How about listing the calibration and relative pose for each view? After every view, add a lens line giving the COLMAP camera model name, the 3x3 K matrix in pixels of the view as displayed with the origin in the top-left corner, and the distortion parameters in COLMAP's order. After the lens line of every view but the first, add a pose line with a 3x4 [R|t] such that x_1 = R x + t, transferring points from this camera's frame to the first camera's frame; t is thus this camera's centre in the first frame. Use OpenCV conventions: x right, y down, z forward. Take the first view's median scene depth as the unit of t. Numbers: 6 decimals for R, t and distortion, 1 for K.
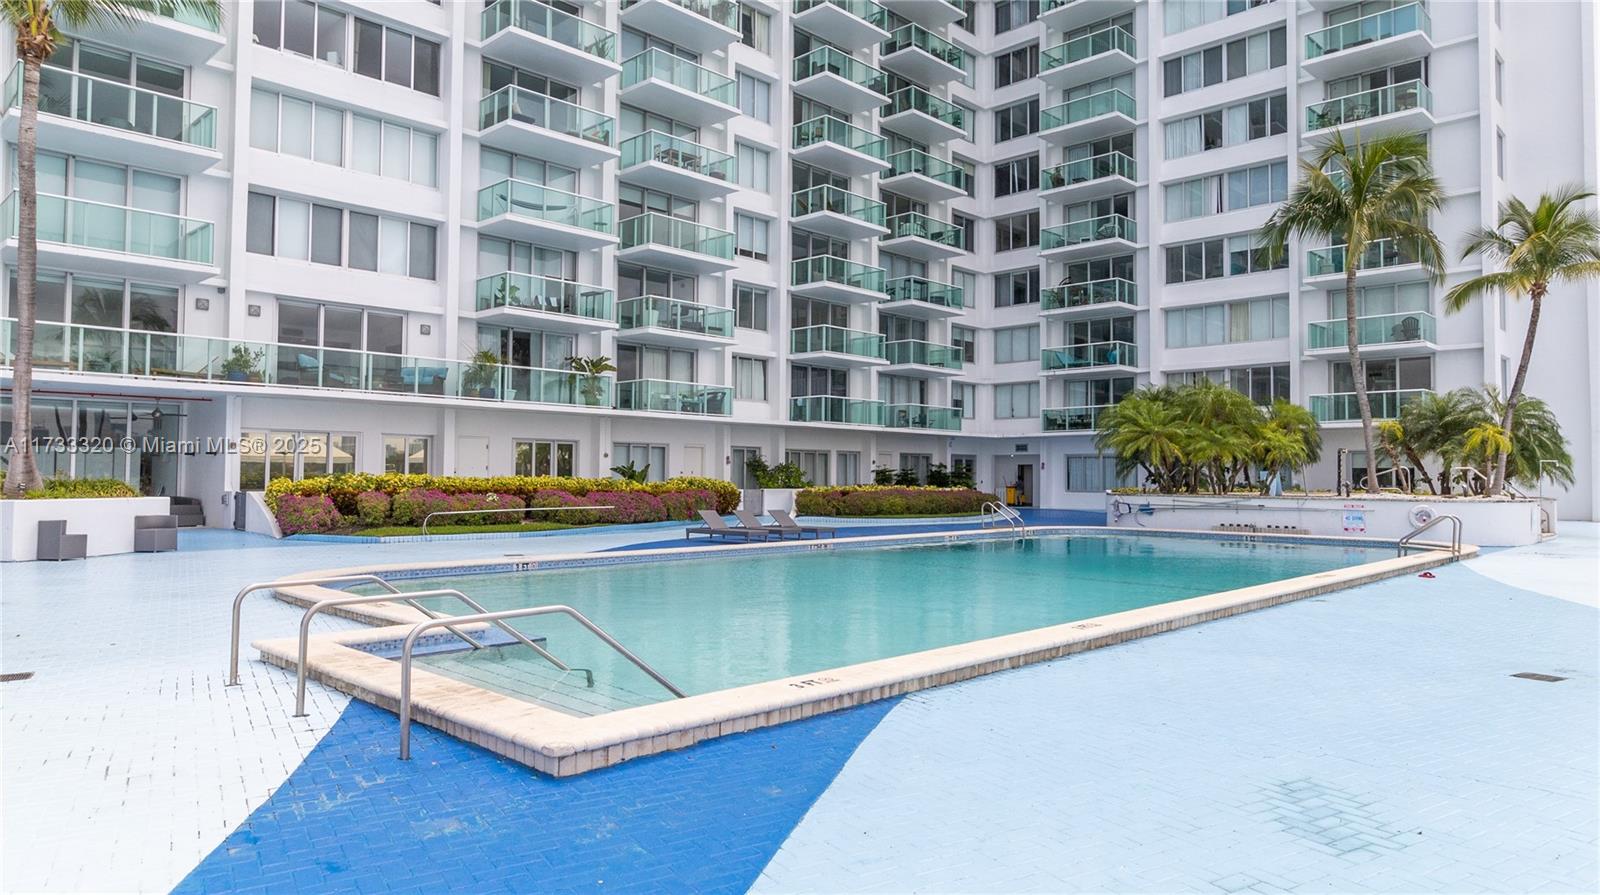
lens RADIAL K [[990.0, 0, 808.4], [0, 990.0, 444.5], [0, 0, 1]] dist [0.002120, 0.002222]
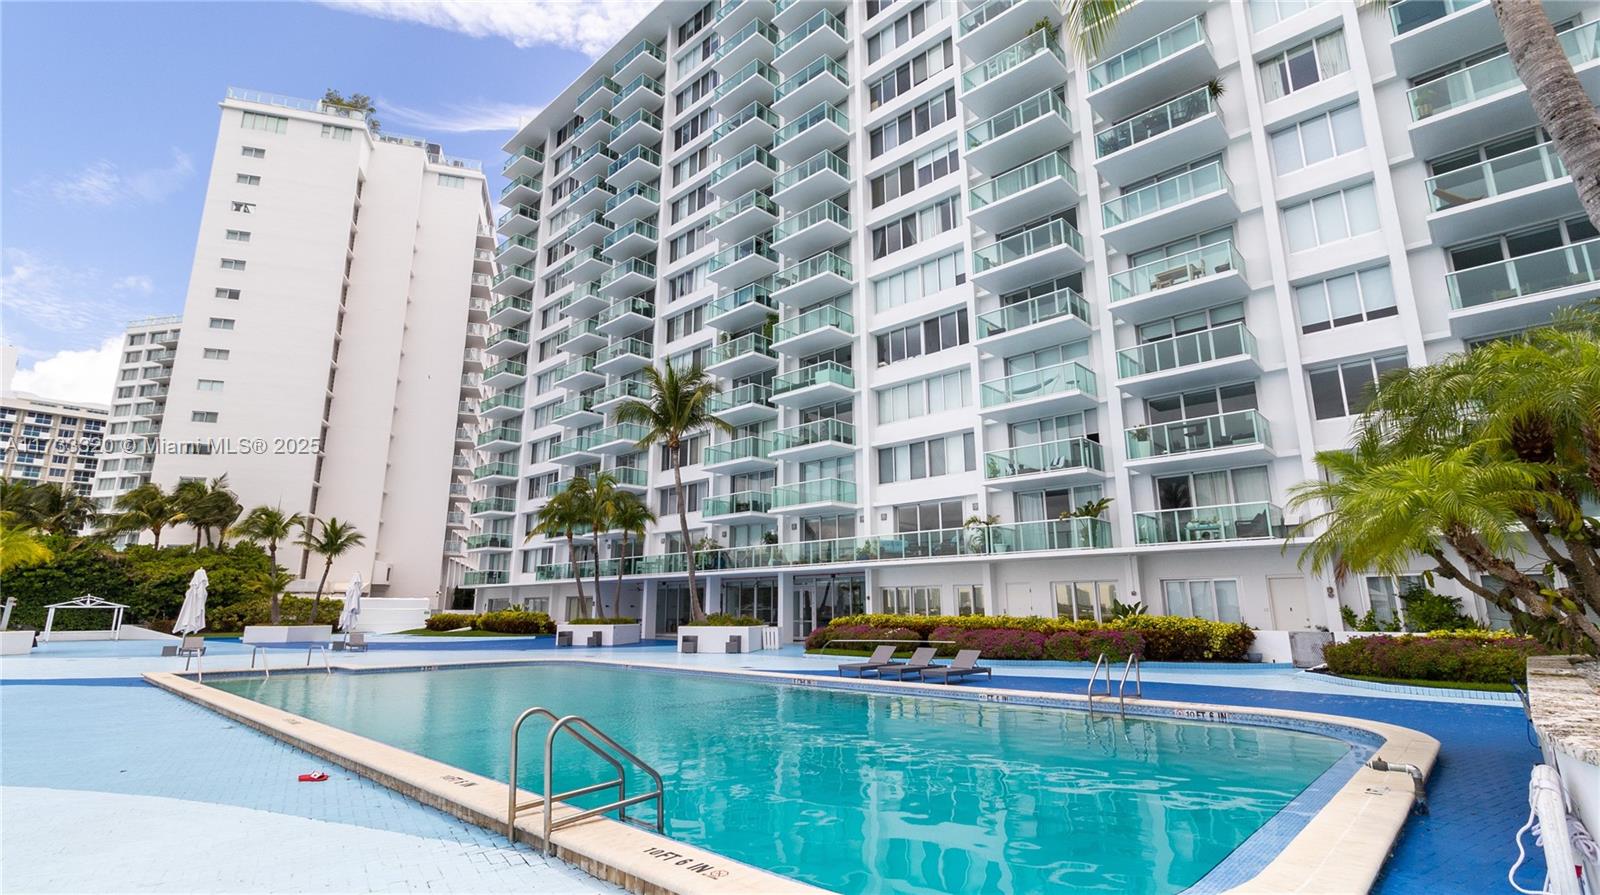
lens RADIAL K [[726.1, 0, 811.7], [0, 726.1, 431.7], [0, 0, 1]] dist [0.002083, -0.000310]
pose [[0.016536, -0.230566, -0.972916, 0.456682], [0.047043, 0.972151, -0.229586, 0.004170], [0.998756, -0.041972, 0.026922, 0.541671]]
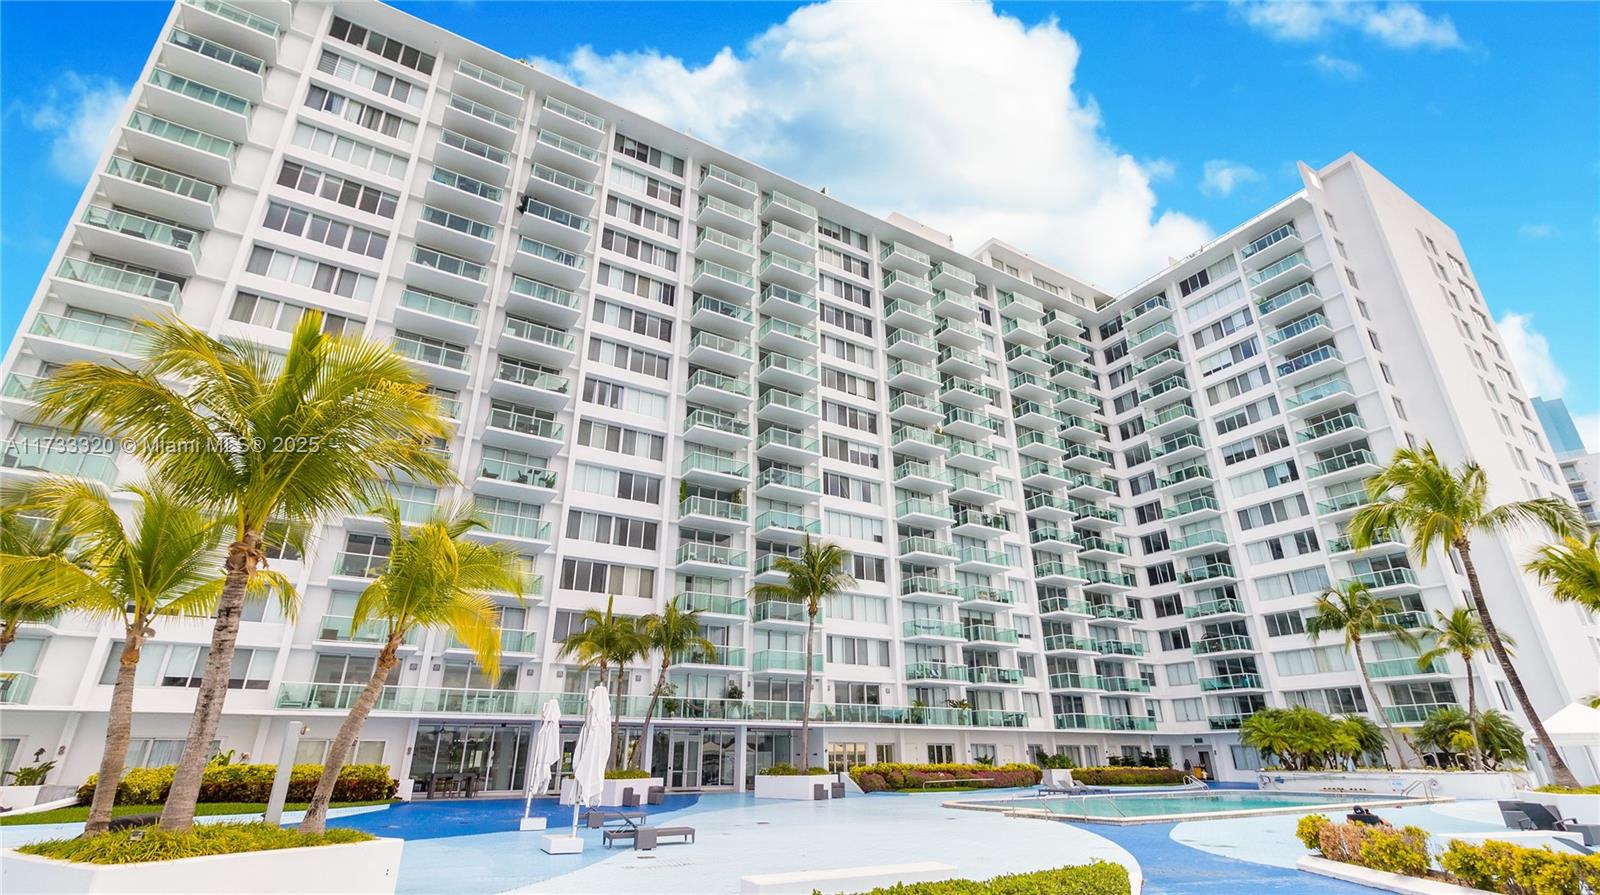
lens RADIAL K [[726.1, 0, 797.5], [0, 726.1, 449.5], [0, 0, 1]] dist [0.002083, -0.000310]
pose [[0.965366, -0.112201, -0.235540, -0.102960], [0.019301, 0.931041, -0.364404, -0.023488], [0.260184, 0.347237, 0.900961, -0.496180]]
